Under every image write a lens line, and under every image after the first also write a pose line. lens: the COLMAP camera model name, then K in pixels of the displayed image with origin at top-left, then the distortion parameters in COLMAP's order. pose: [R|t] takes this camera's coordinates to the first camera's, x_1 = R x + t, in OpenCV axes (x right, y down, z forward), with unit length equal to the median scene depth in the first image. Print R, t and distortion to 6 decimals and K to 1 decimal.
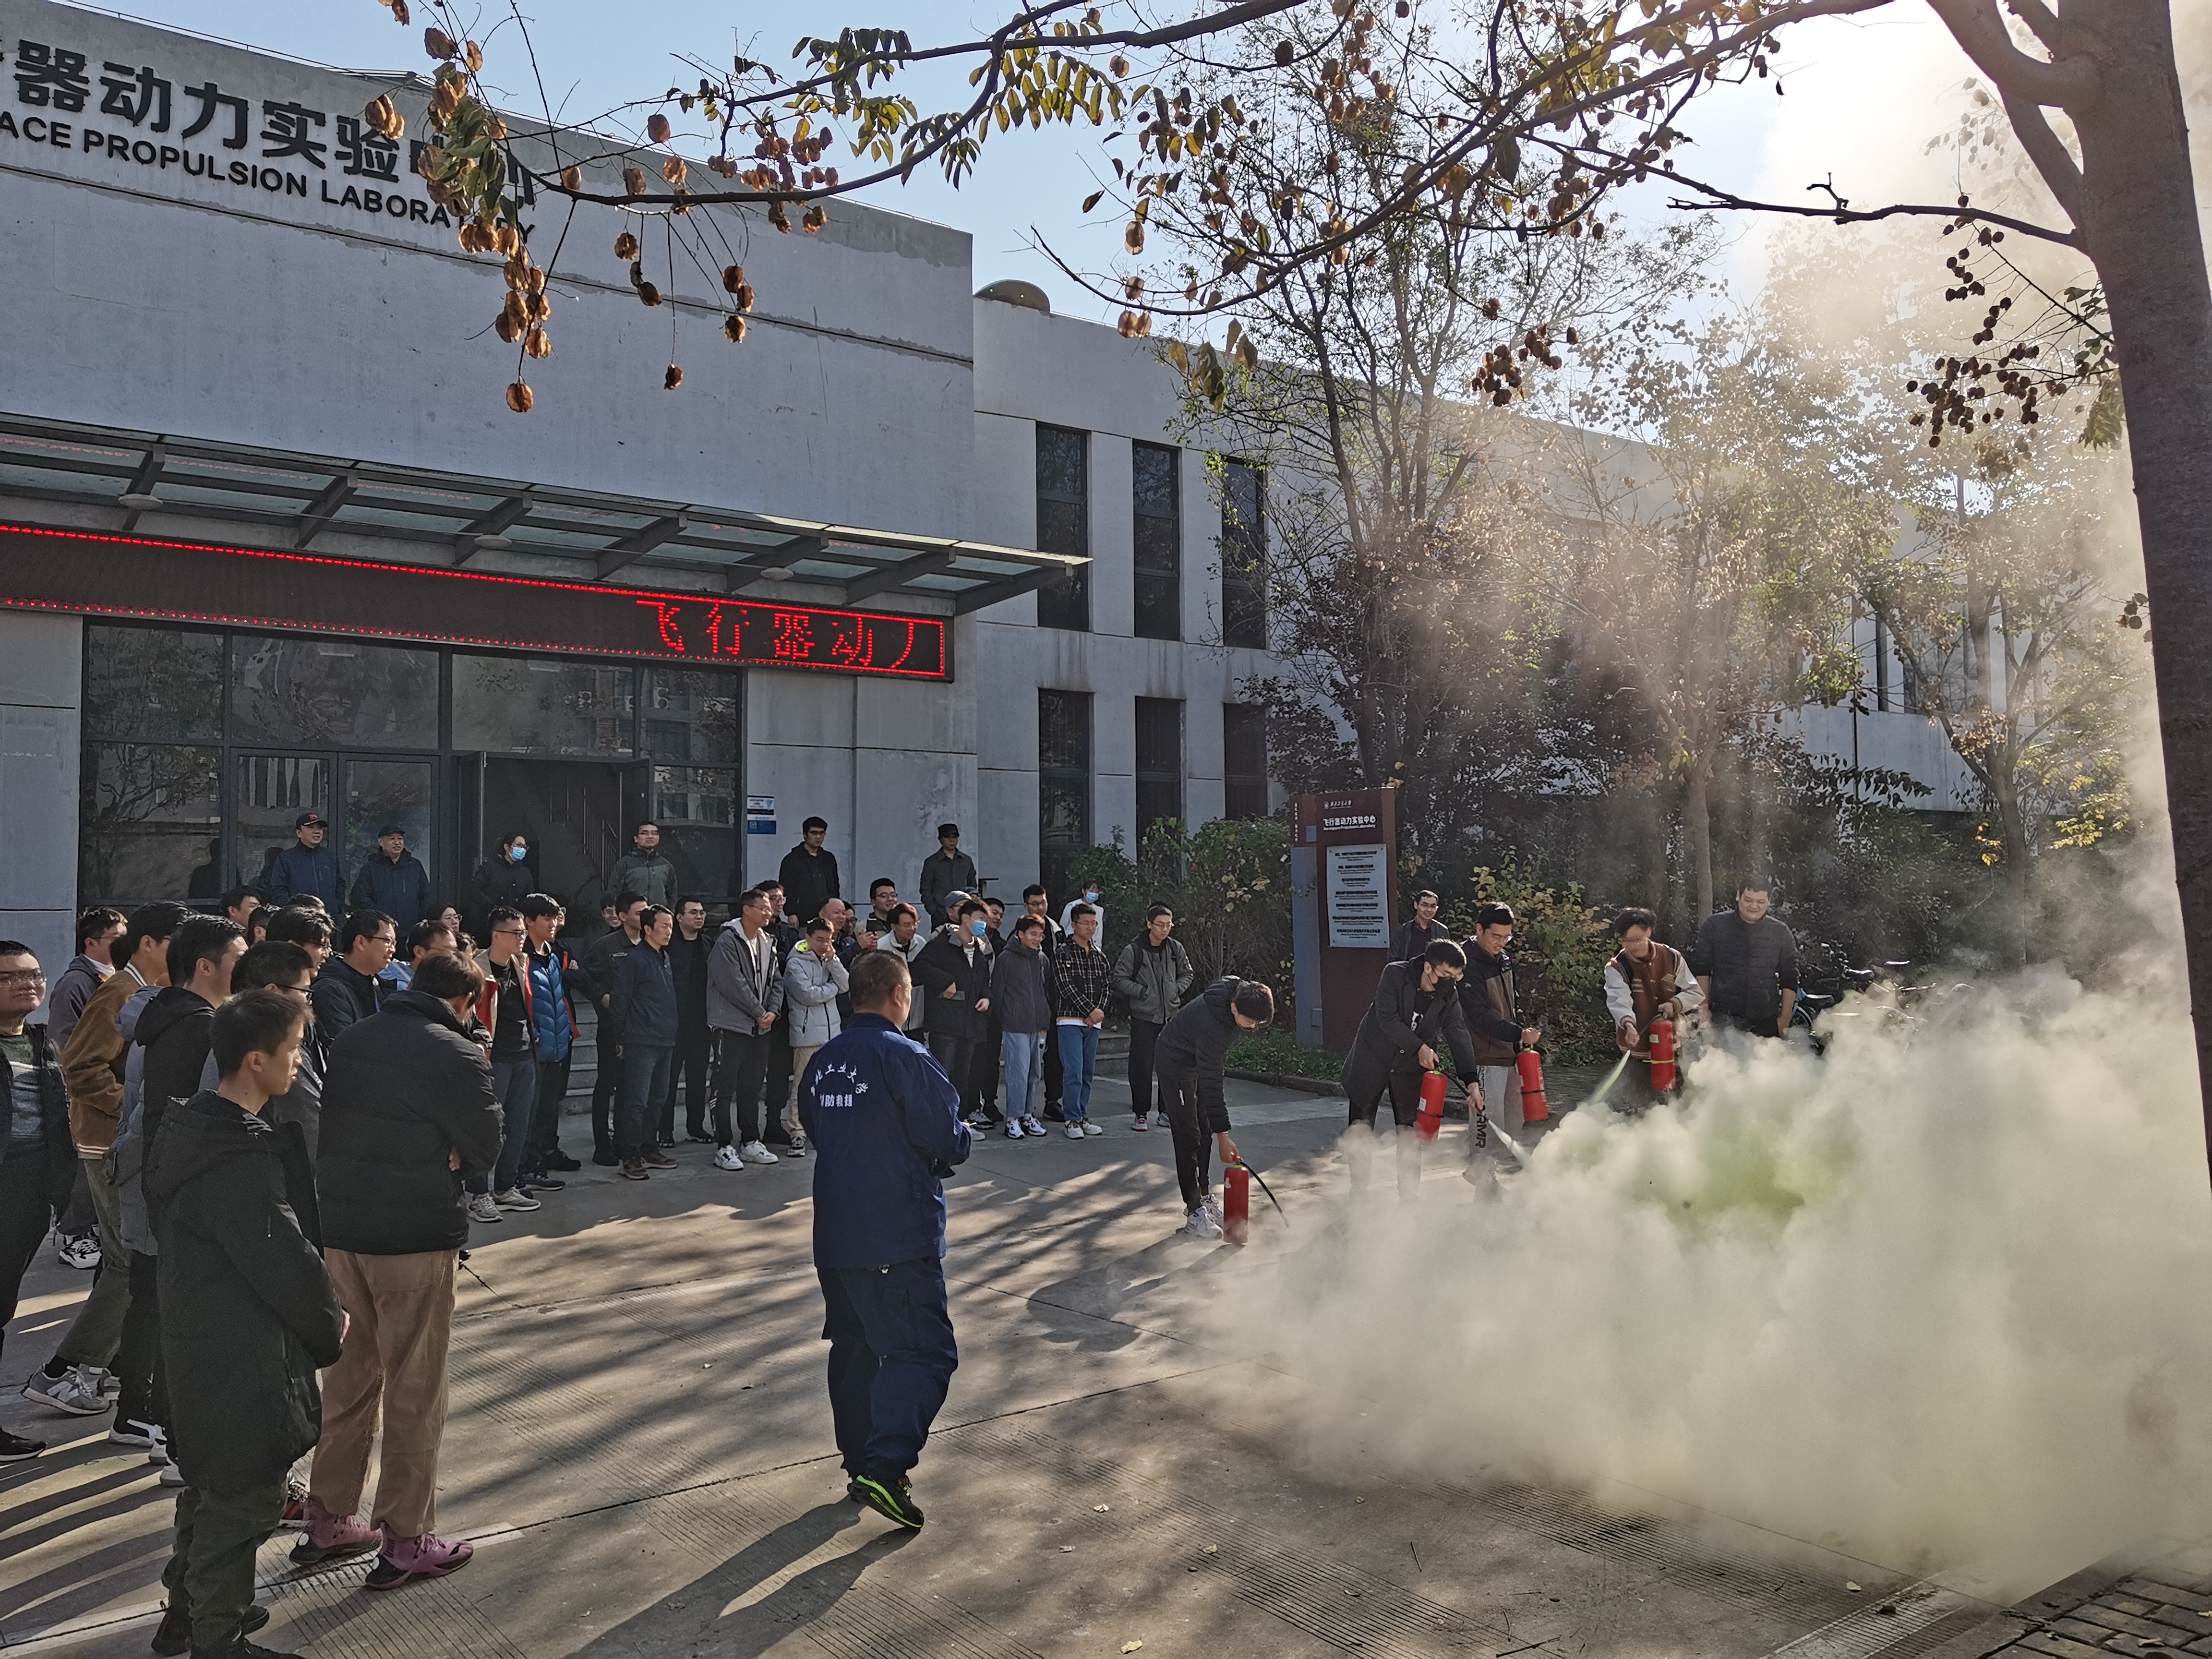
lens RADIAL K [[1718.4, 0, 1106.0], [0, 1718.4, 829.5], [0, 0, 1]] dist [-0.007256, -0.005503]
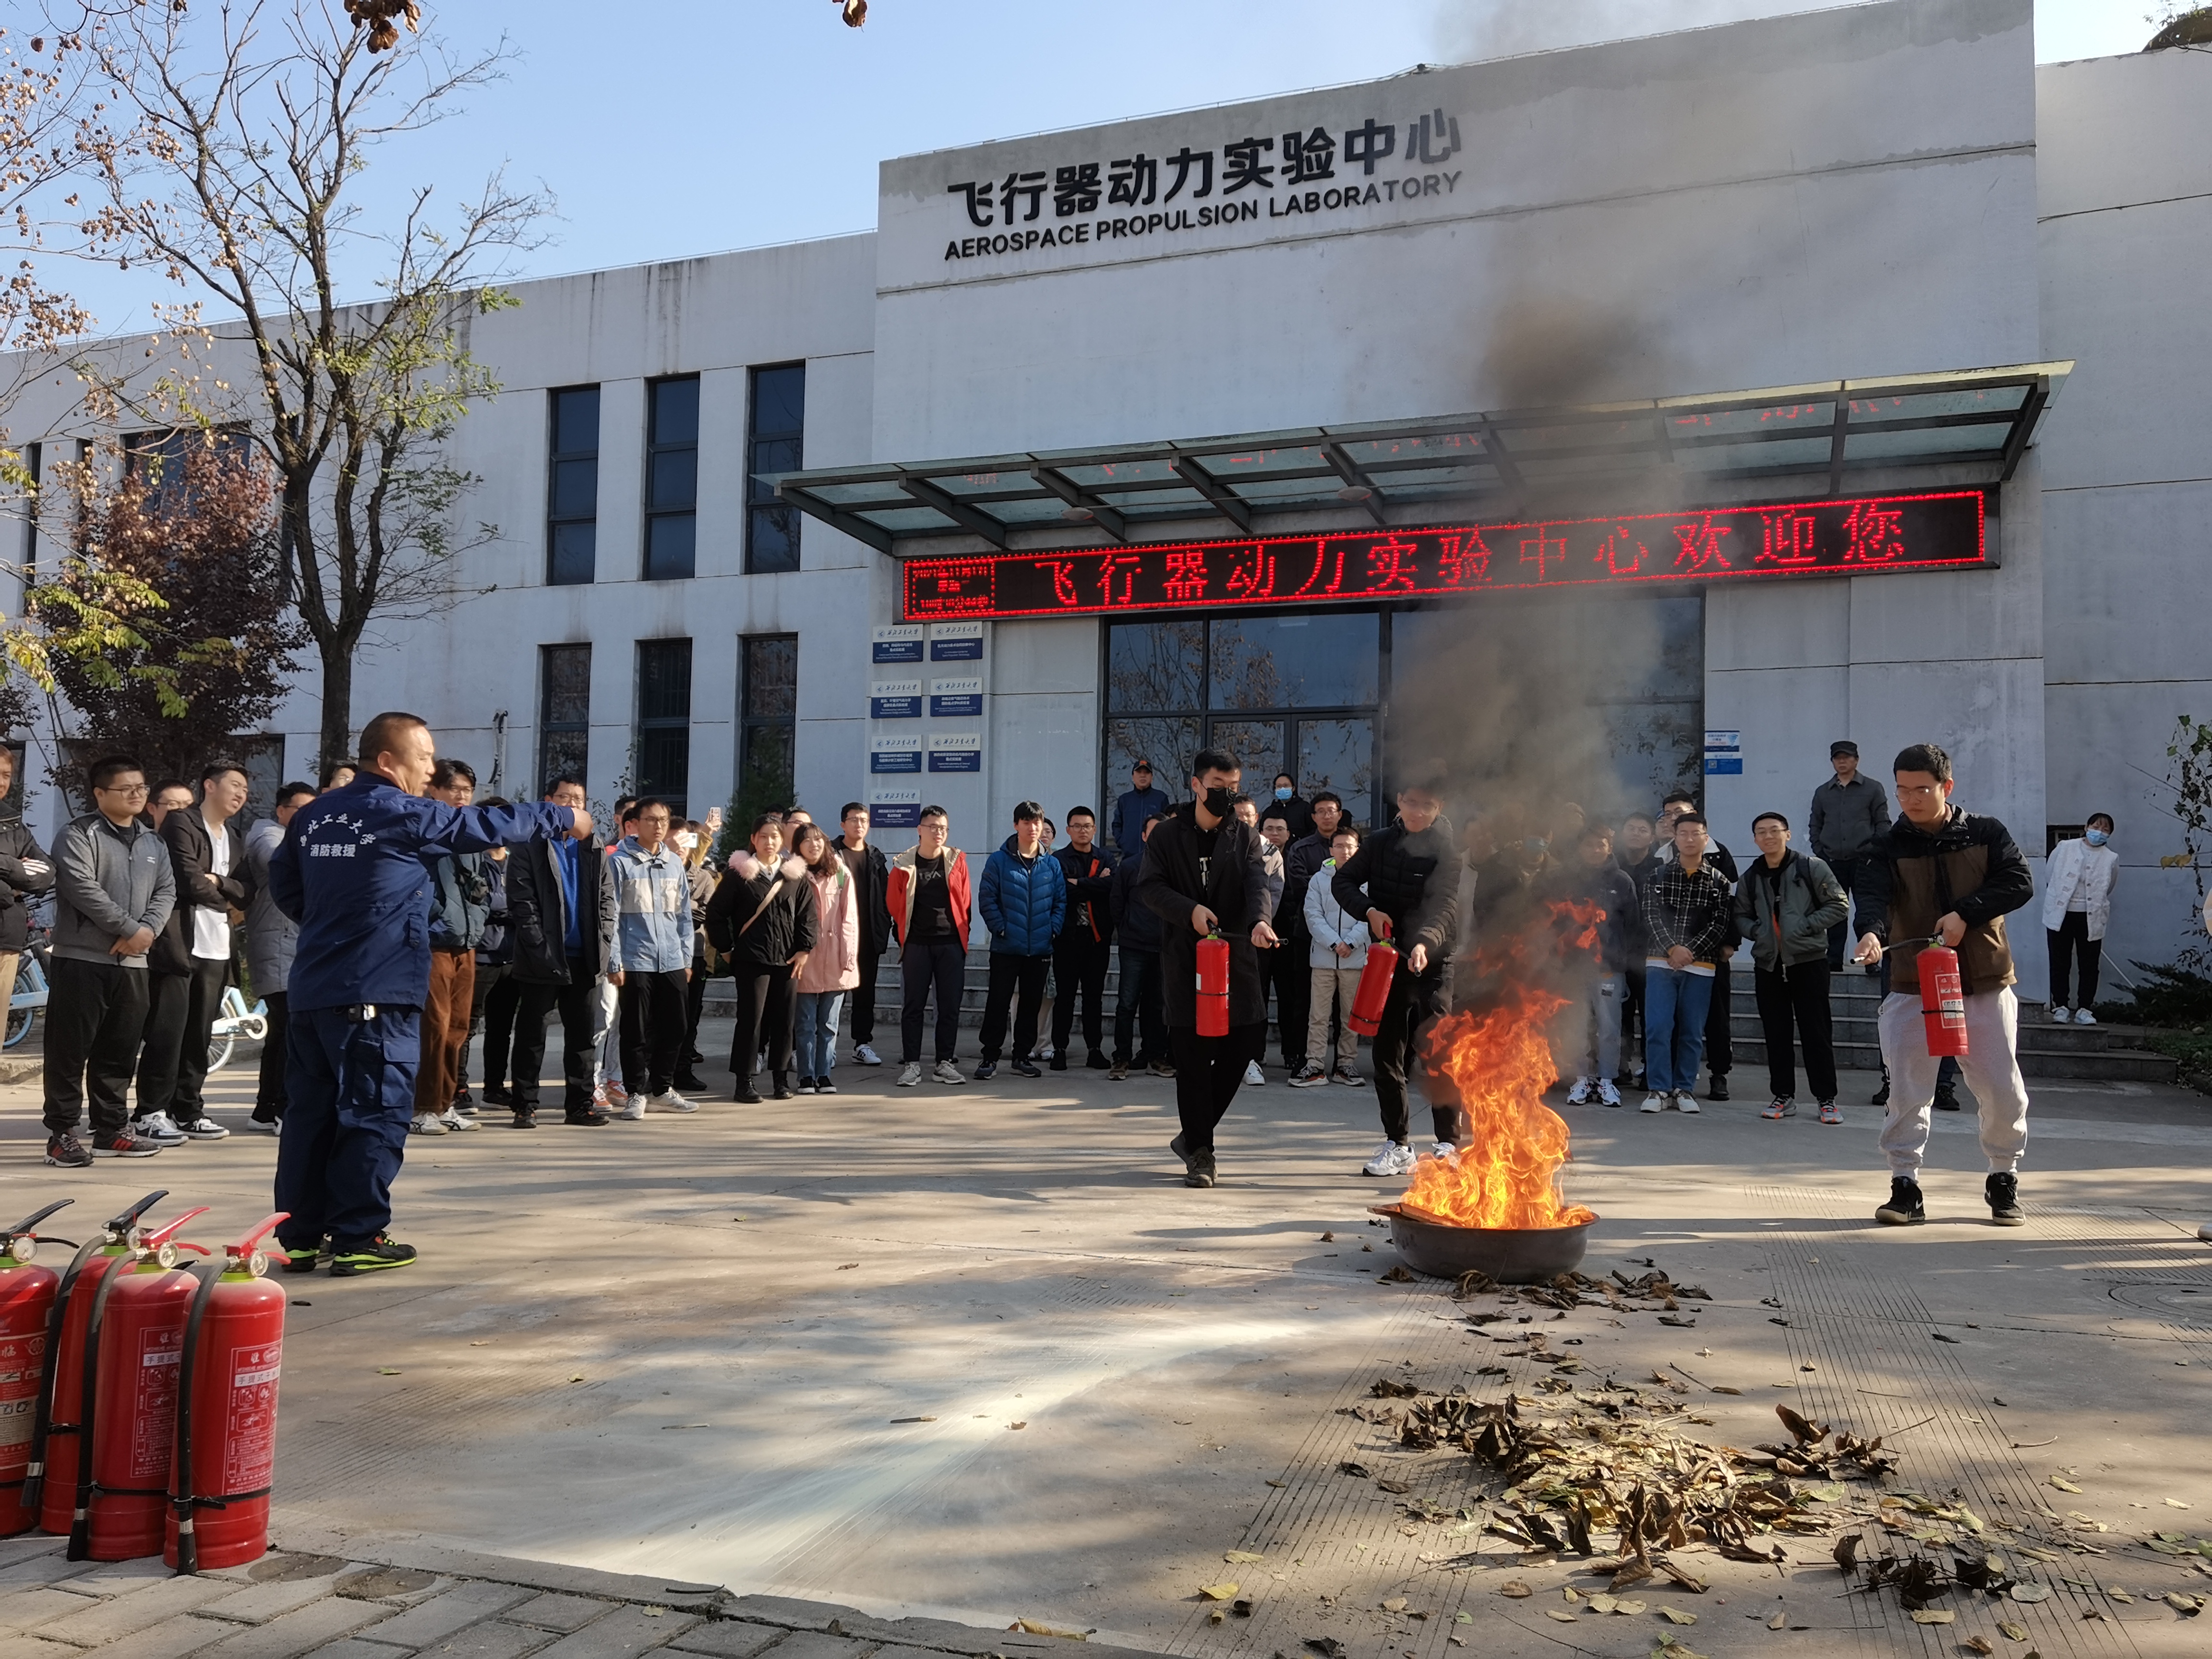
lens RADIAL K [[1783.5, 0, 1105.9], [0, 1783.5, 707.3], [0, 0, 1]] dist [0.005194, 0.002421]
pose [[0.555356, -0.064166, -0.829133, 0.415386], [0.030794, 0.997922, -0.056602, 0.011347], [0.831042, 0.005902, 0.556178, 0.269179]]
